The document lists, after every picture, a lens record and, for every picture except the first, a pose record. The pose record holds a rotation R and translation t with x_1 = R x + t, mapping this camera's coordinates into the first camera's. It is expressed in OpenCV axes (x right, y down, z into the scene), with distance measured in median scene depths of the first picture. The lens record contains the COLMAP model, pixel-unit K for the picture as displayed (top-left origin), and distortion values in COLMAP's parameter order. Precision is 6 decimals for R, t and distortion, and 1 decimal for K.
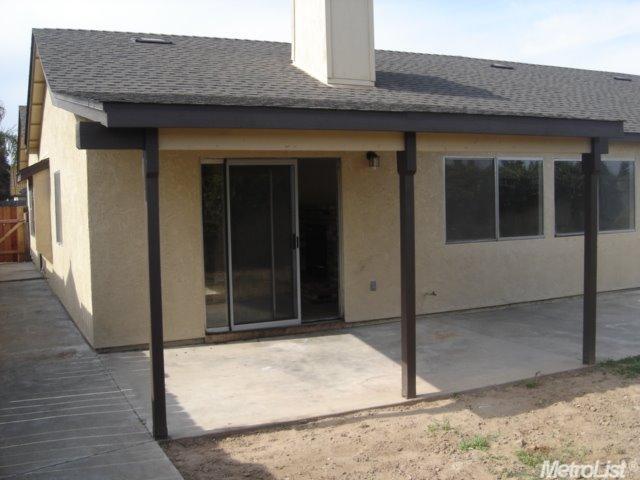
lens RADIAL K [[708.3, 0, 320.0], [0, 708.3, 240.0], [0, 0, 1]] dist [-0.140788, 0.025753]
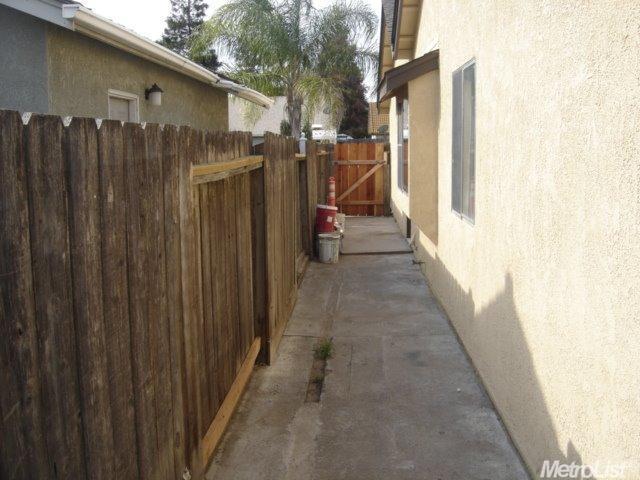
lens RADIAL K [[708.3, 0, 320.0], [0, 708.3, 240.0], [0, 0, 1]] dist [-0.140788, 0.025753]
pose [[0.882763, 0.073462, -0.464040, -0.040048], [-0.035707, 0.995334, 0.089643, -0.003183], [0.468460, -0.062564, 0.881267, 0.089391]]
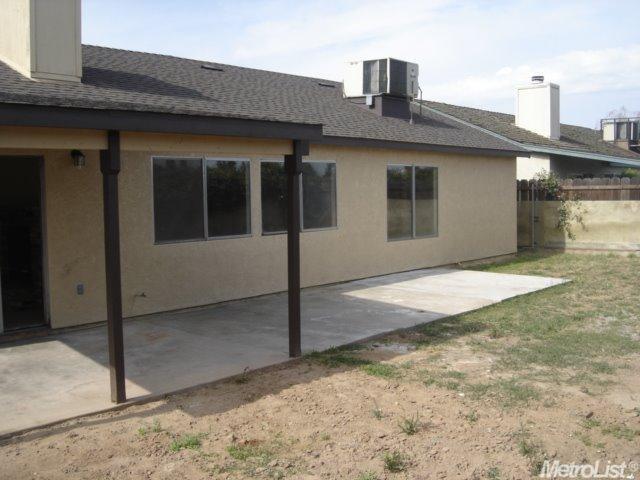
lens RADIAL K [[708.3, 0, 320.0], [0, 708.3, 240.0], [0, 0, 1]] dist [-0.140788, 0.025753]
pose [[0.924515, -0.017701, 0.380734, 0.020103], [0.017694, 0.999837, 0.003519, 0.000047], [-0.380734, 0.003484, 0.924678, -0.002102]]
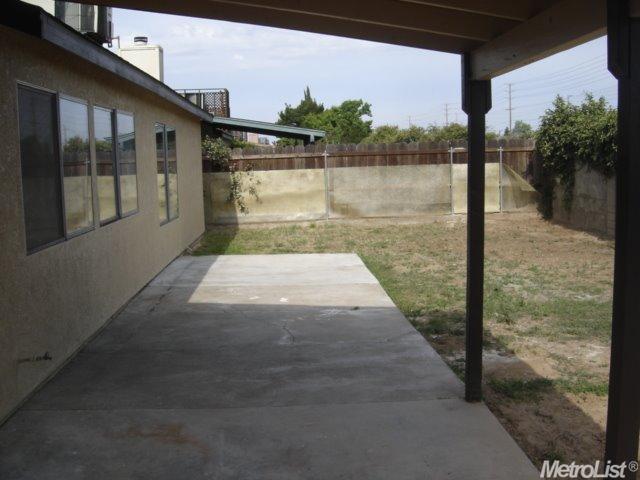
lens RADIAL K [[708.3, 0, 320.0], [0, 708.3, 240.0], [0, 0, 1]] dist [-0.140788, 0.025753]
pose [[0.381089, -0.091360, 0.920014, -0.248291], [0.074105, 0.994922, 0.068103, -0.028588], [-0.921564, 0.042224, 0.385924, 0.783739]]
